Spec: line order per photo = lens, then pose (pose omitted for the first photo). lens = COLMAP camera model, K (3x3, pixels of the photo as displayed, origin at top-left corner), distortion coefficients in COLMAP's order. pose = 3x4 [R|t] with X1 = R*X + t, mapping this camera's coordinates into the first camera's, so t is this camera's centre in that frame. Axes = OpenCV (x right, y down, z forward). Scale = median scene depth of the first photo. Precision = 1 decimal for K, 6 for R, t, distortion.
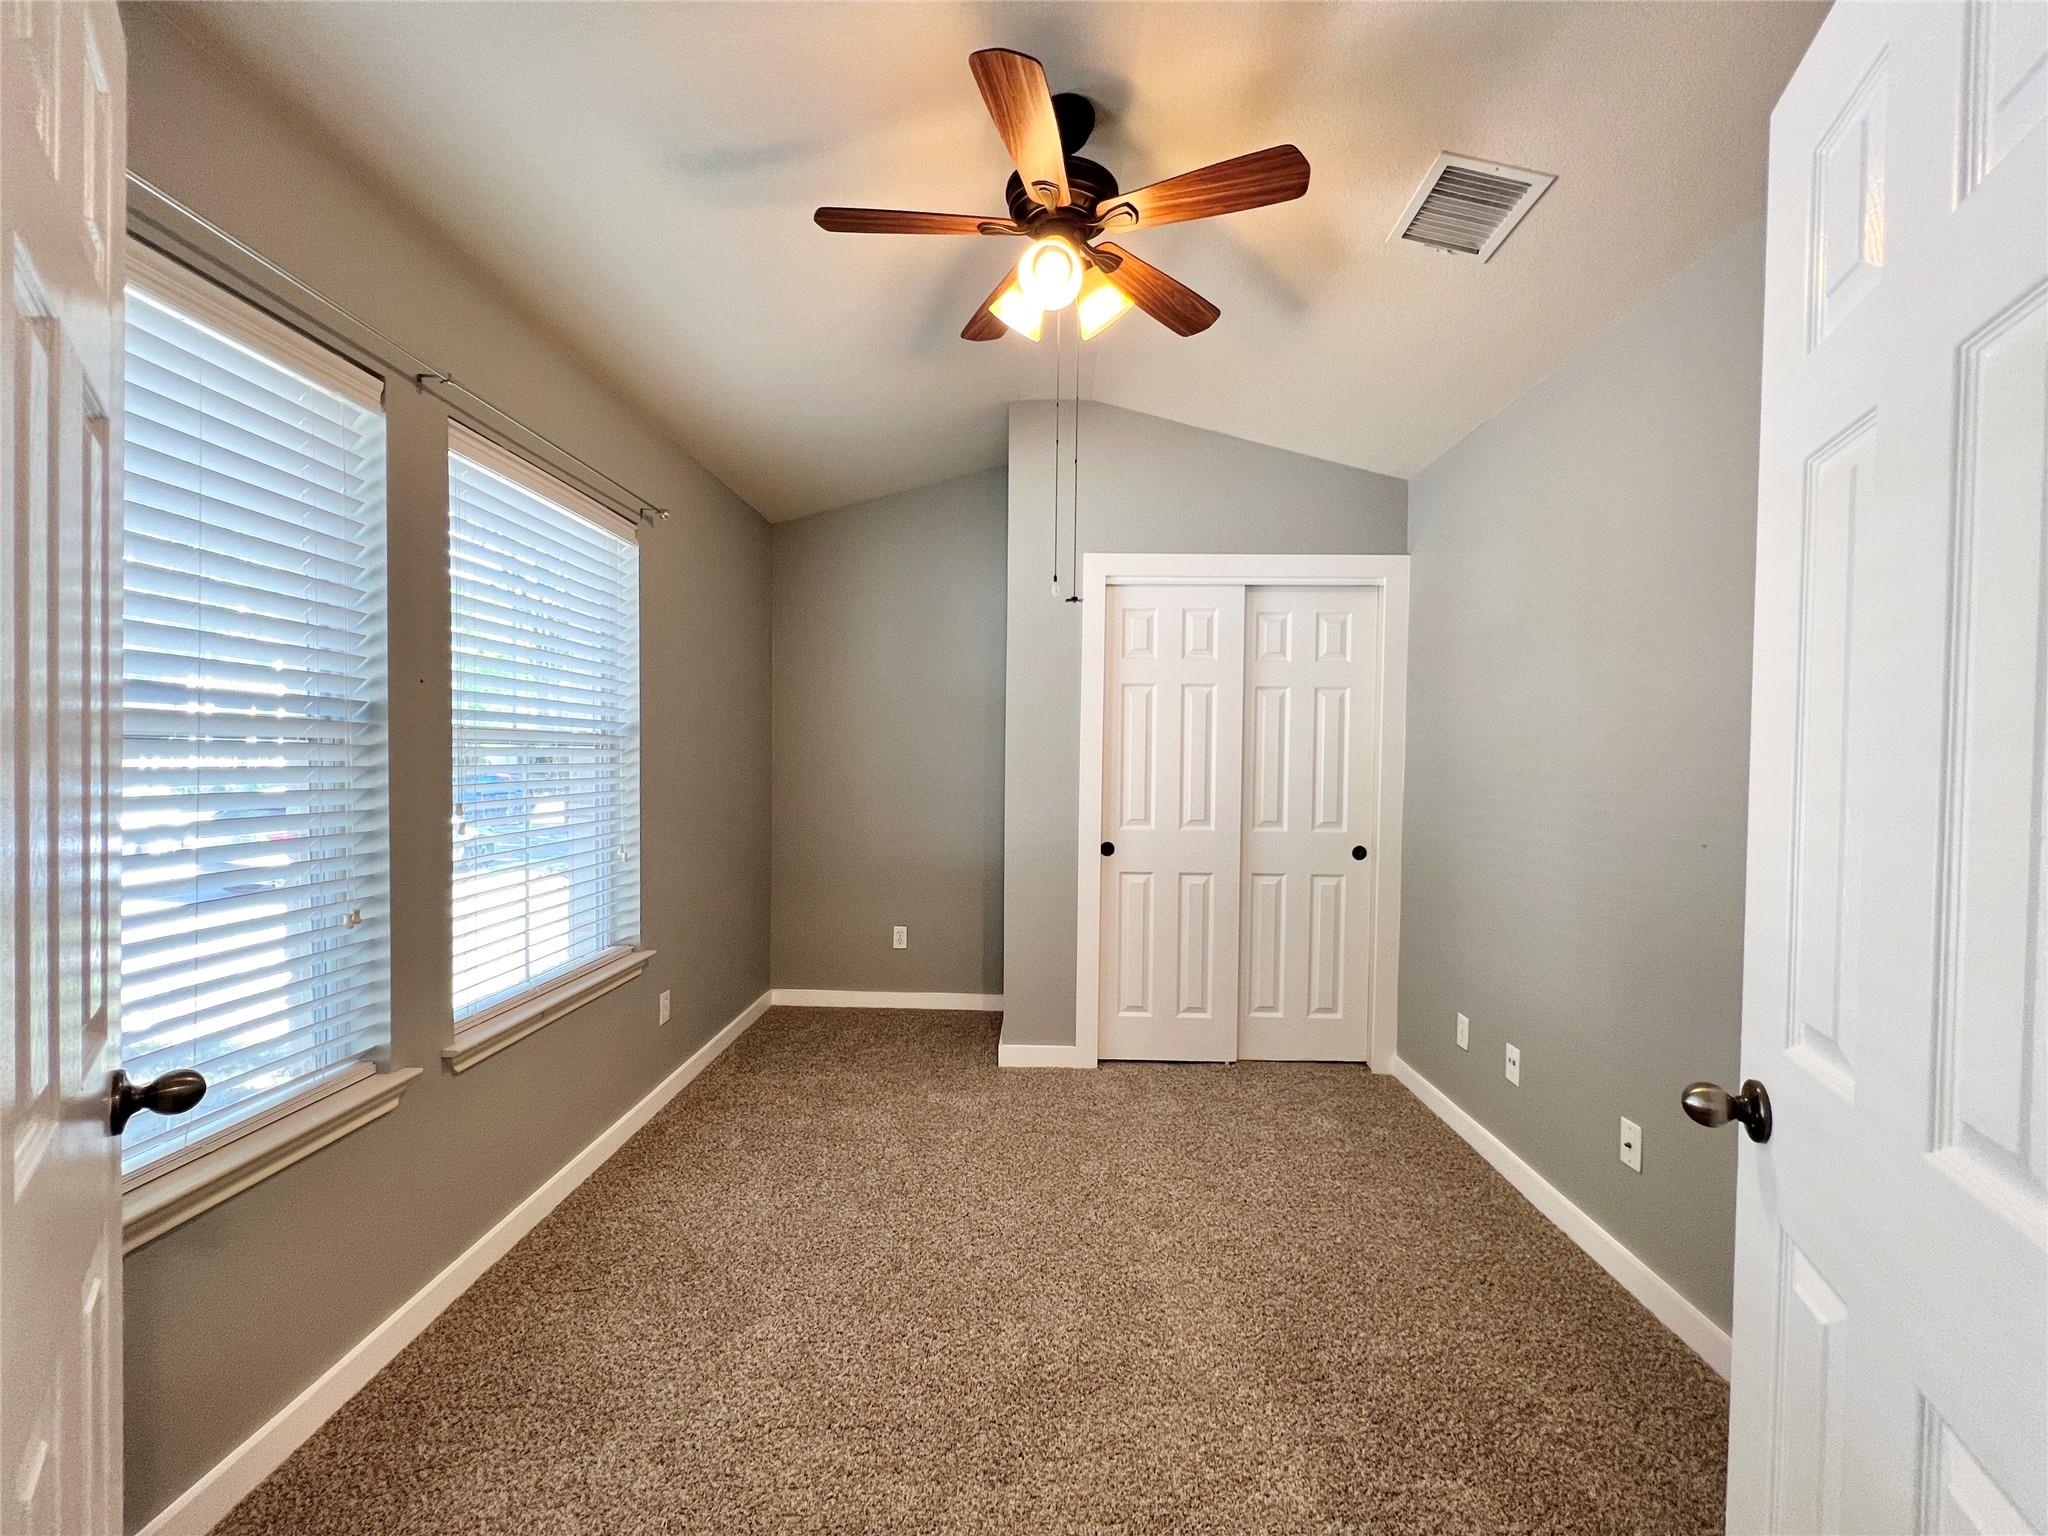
lens RADIAL K [[817.4, 0, 1024.0], [0, 817.4, 768.0], [0, 0, 1]] dist [-0.002293, 0.000167]
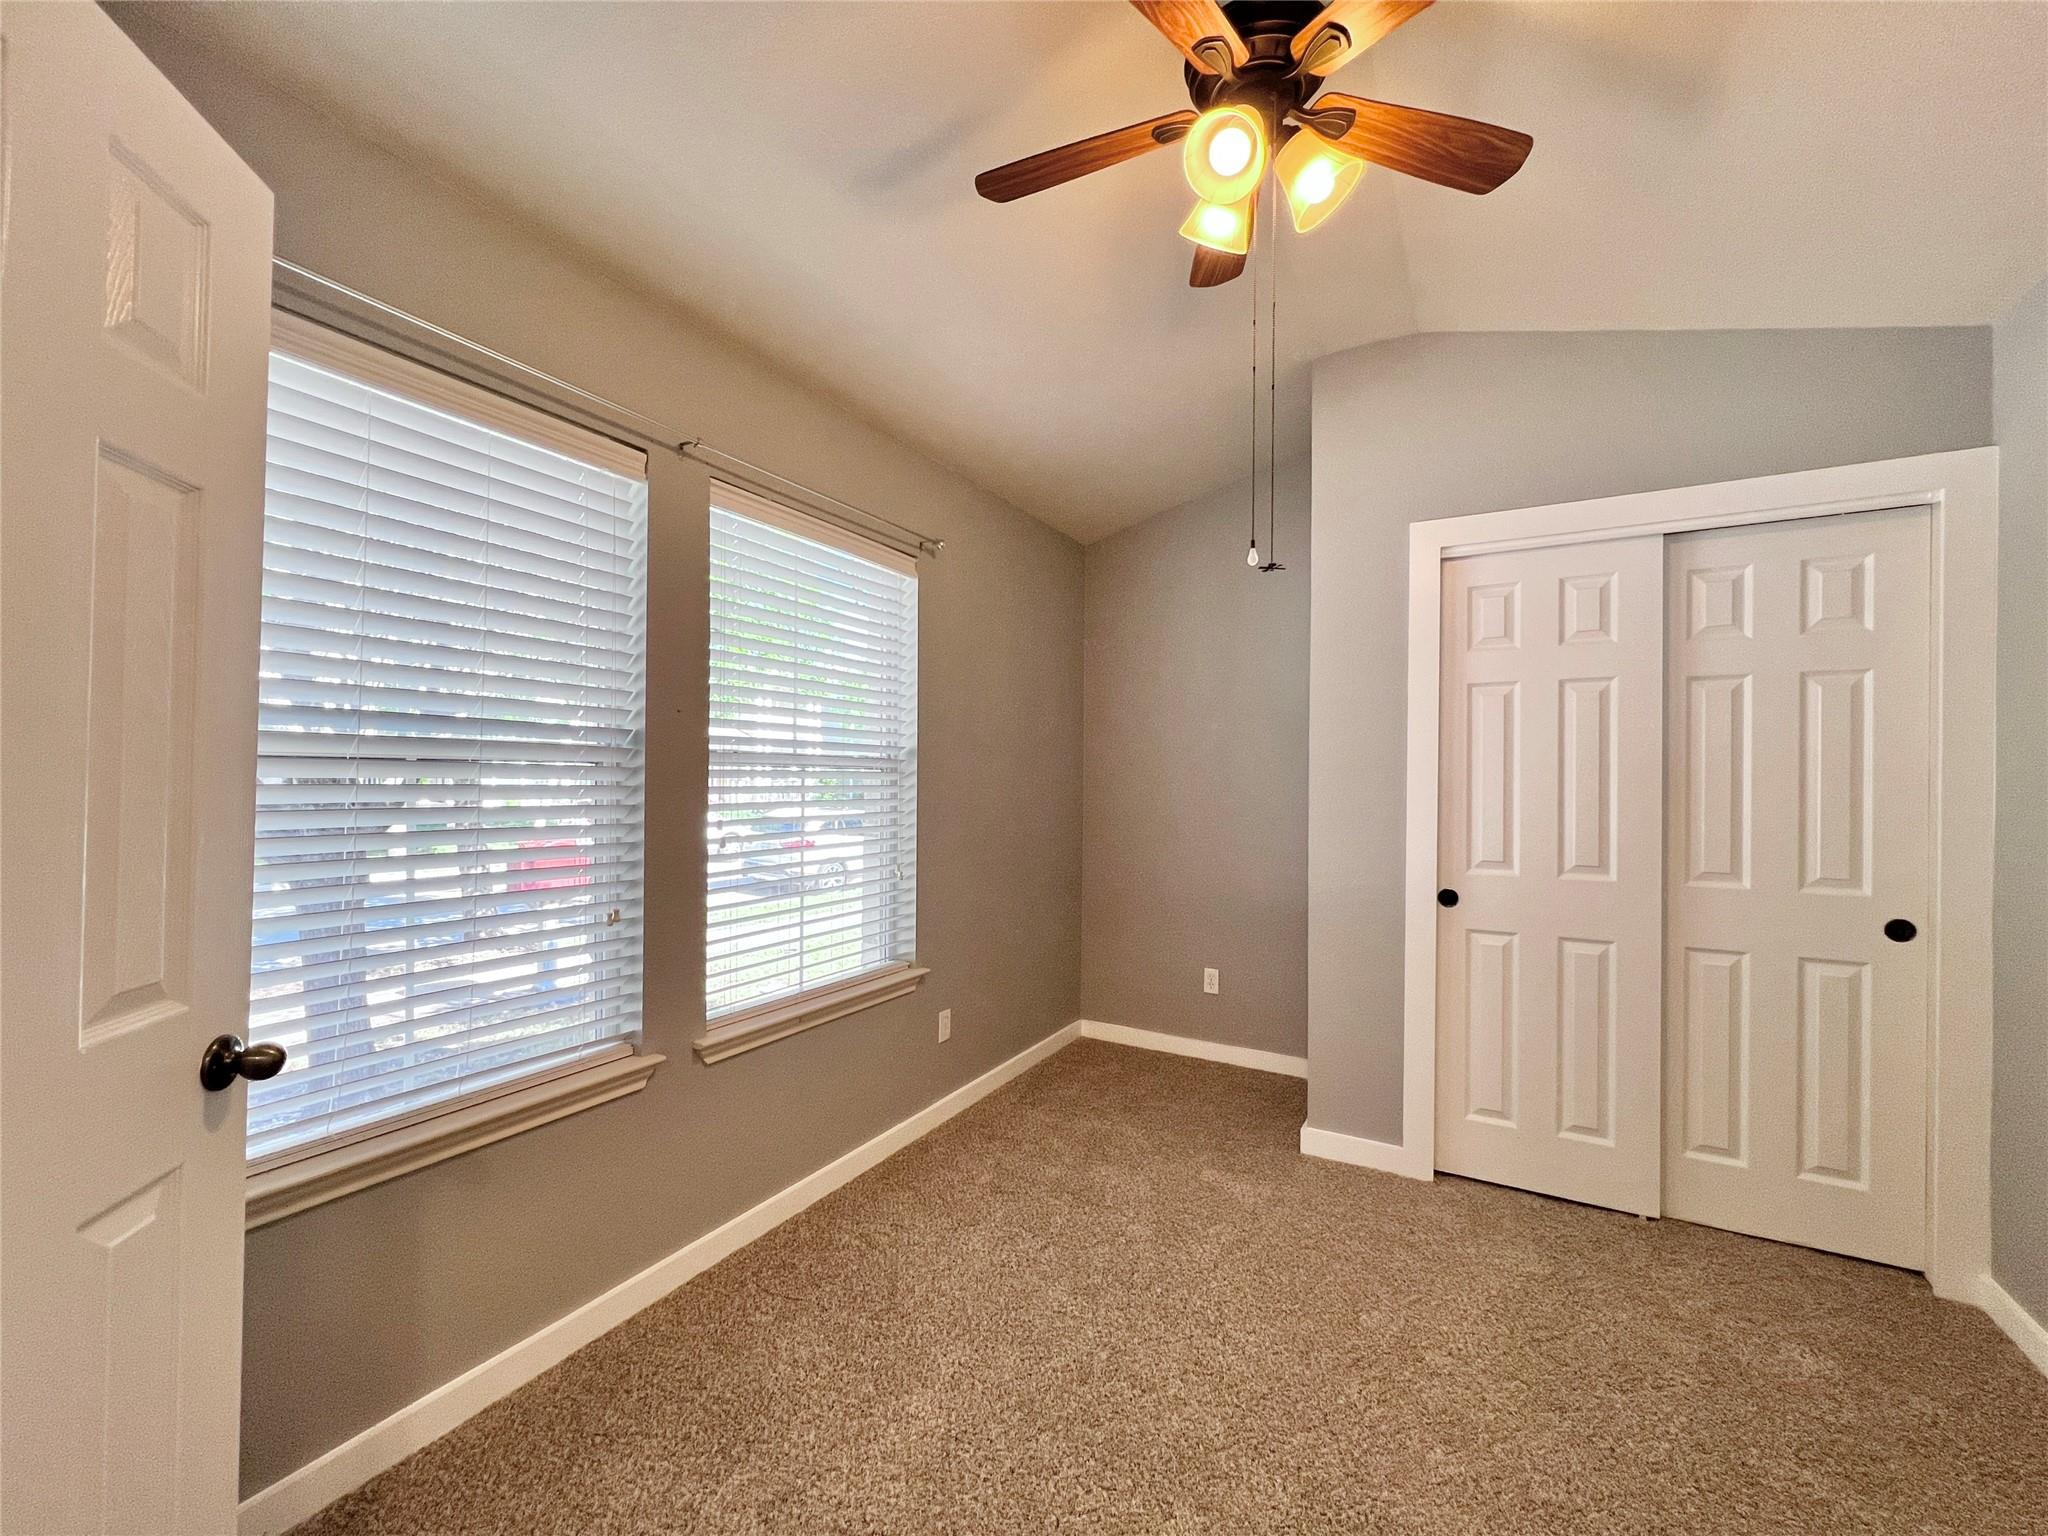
lens RADIAL K [[818.5, 0, 1026.2], [0, 818.5, 770.1], [0, 0, 1]] dist [-0.003306, 0.000868]
pose [[0.878812, -0.008640, -0.477089, 0.147541], [-0.006039, 0.999555, -0.029226, 0.003729], [0.477129, 0.028565, 0.878369, 0.152556]]
